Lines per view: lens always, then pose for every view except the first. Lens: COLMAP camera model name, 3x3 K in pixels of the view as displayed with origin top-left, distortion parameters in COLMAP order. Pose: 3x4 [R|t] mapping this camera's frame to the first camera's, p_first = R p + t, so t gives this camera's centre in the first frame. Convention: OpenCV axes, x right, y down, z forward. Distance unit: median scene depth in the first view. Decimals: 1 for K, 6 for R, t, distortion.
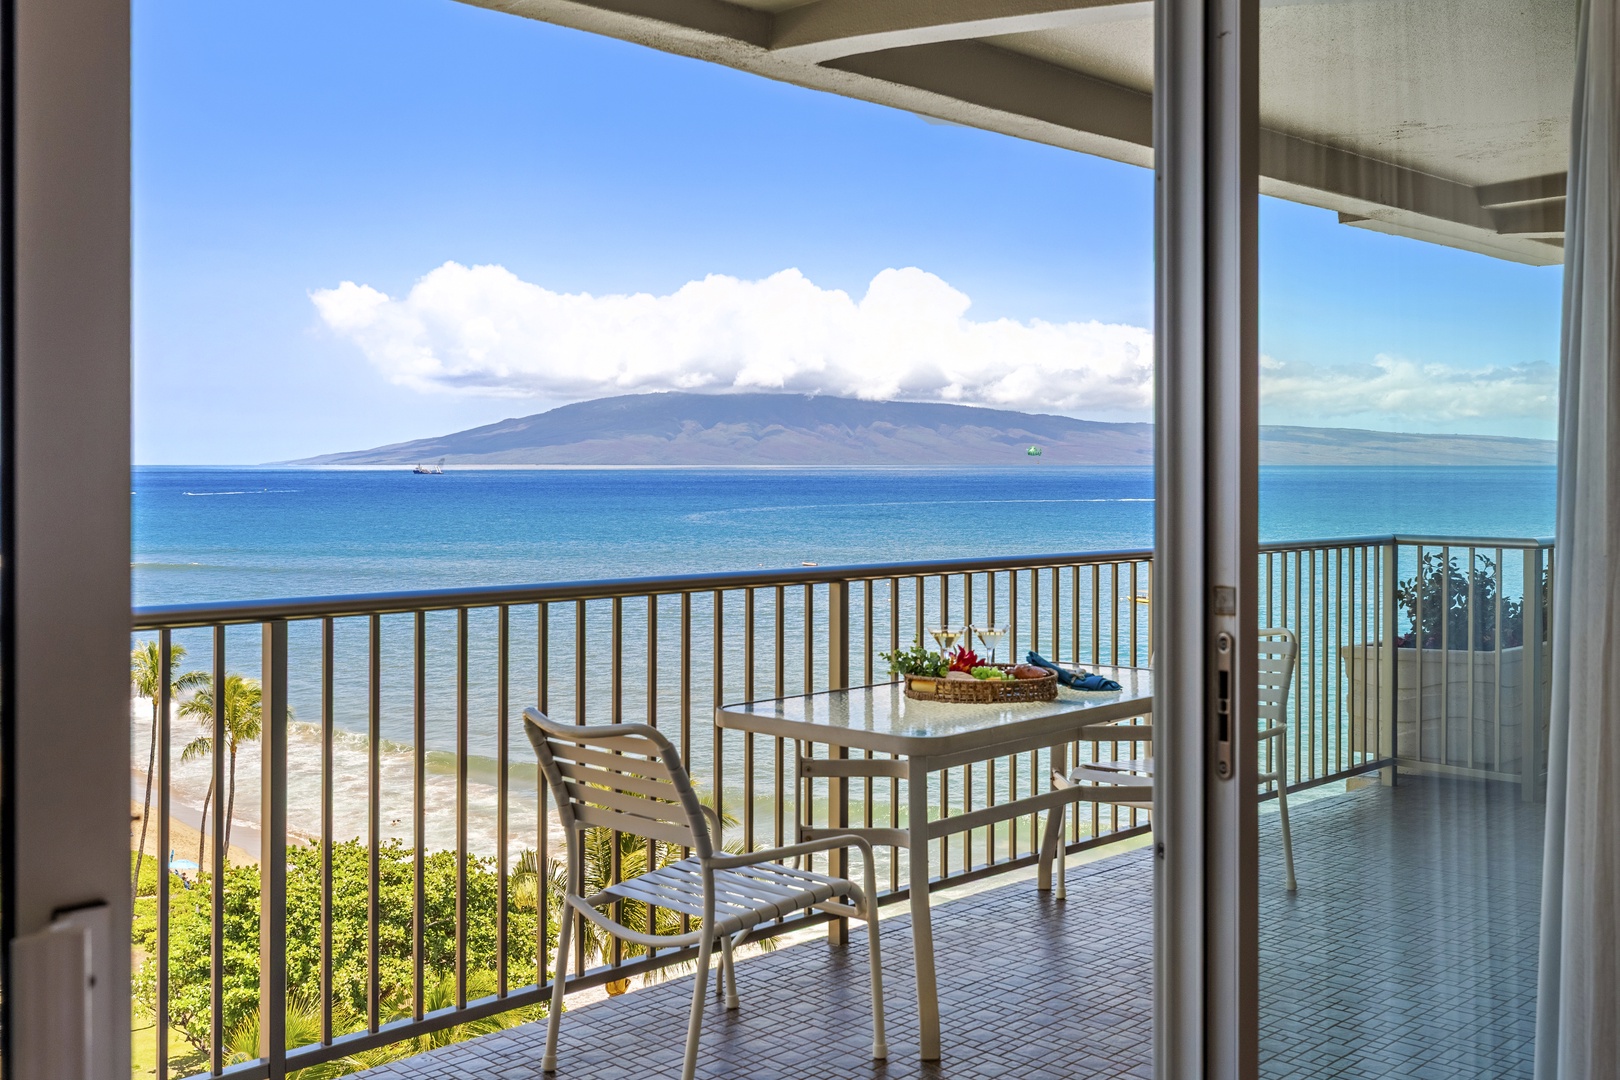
lens RADIAL K [[2754.0, 0, 810.0], [0, 2754.0, 540.0], [0, 0, 1]] dist [0.025346, -0.042370]
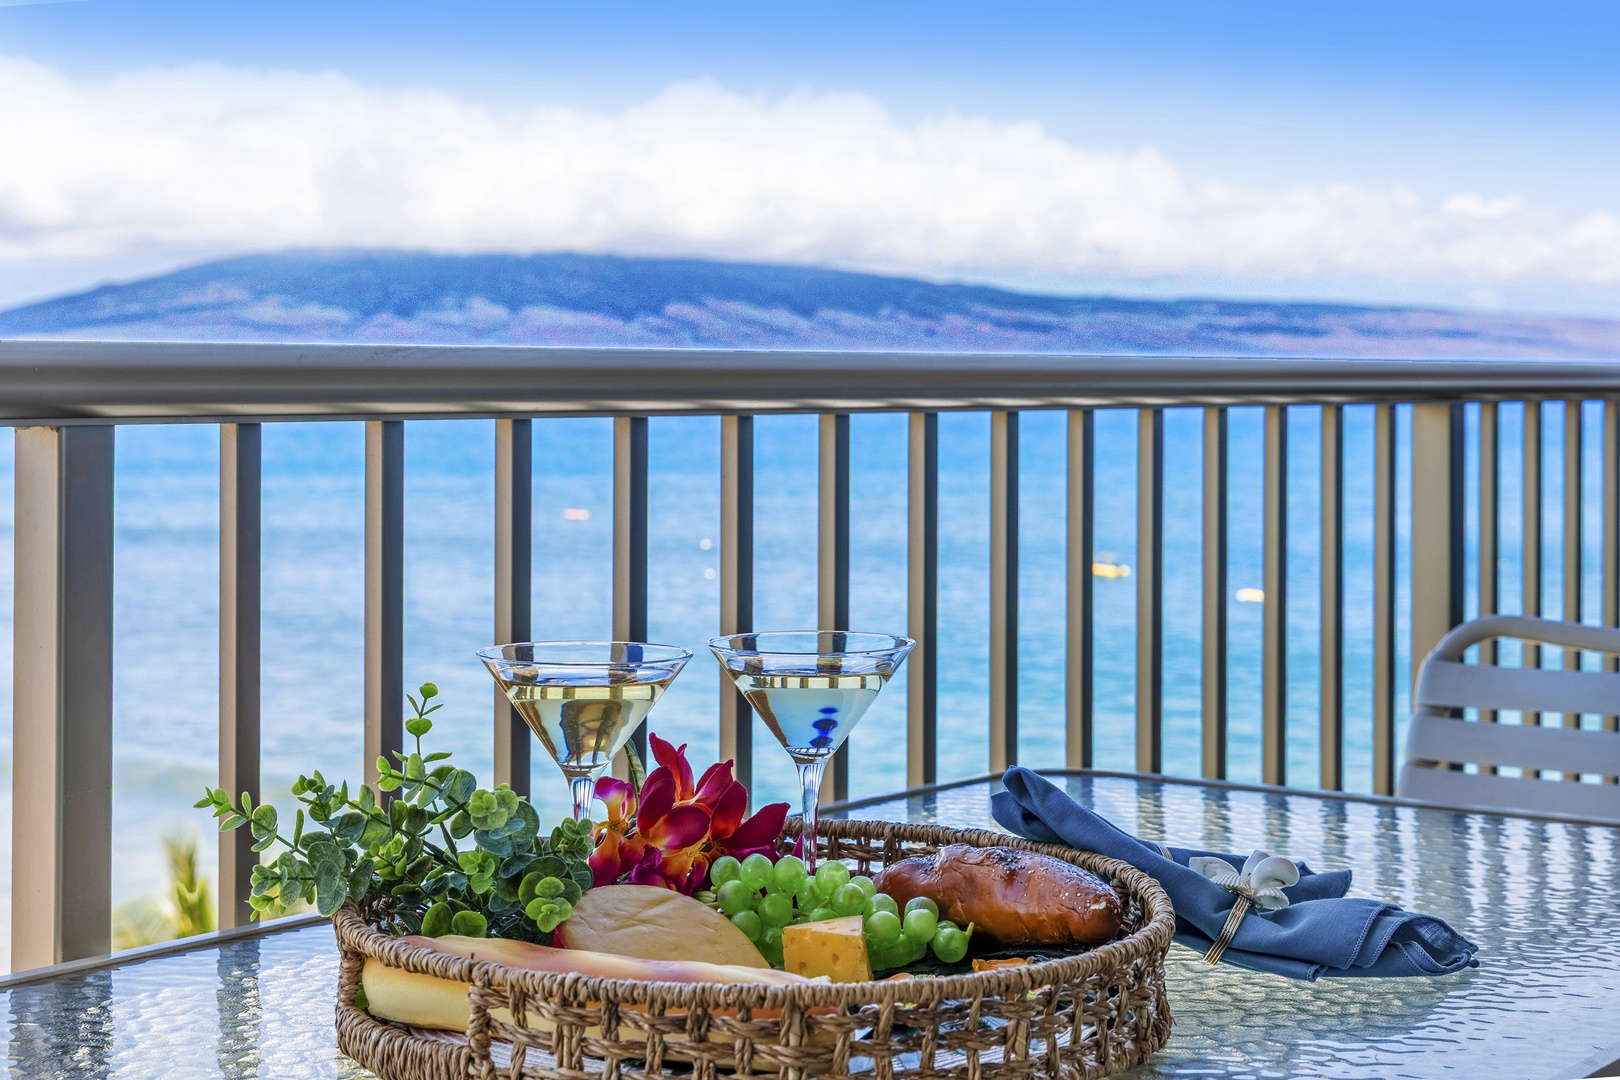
lens RADIAL K [[2754.0, 0, 810.0], [0, 2754.0, 540.0], [0, 0, 1]] dist [0.025346, -0.042370]
pose [[0.998584, -0.004252, 0.053025, 0.022789], [0.003631, 0.999924, 0.011804, 0.008915], [-0.053071, -0.011594, 0.998523, 0.332244]]
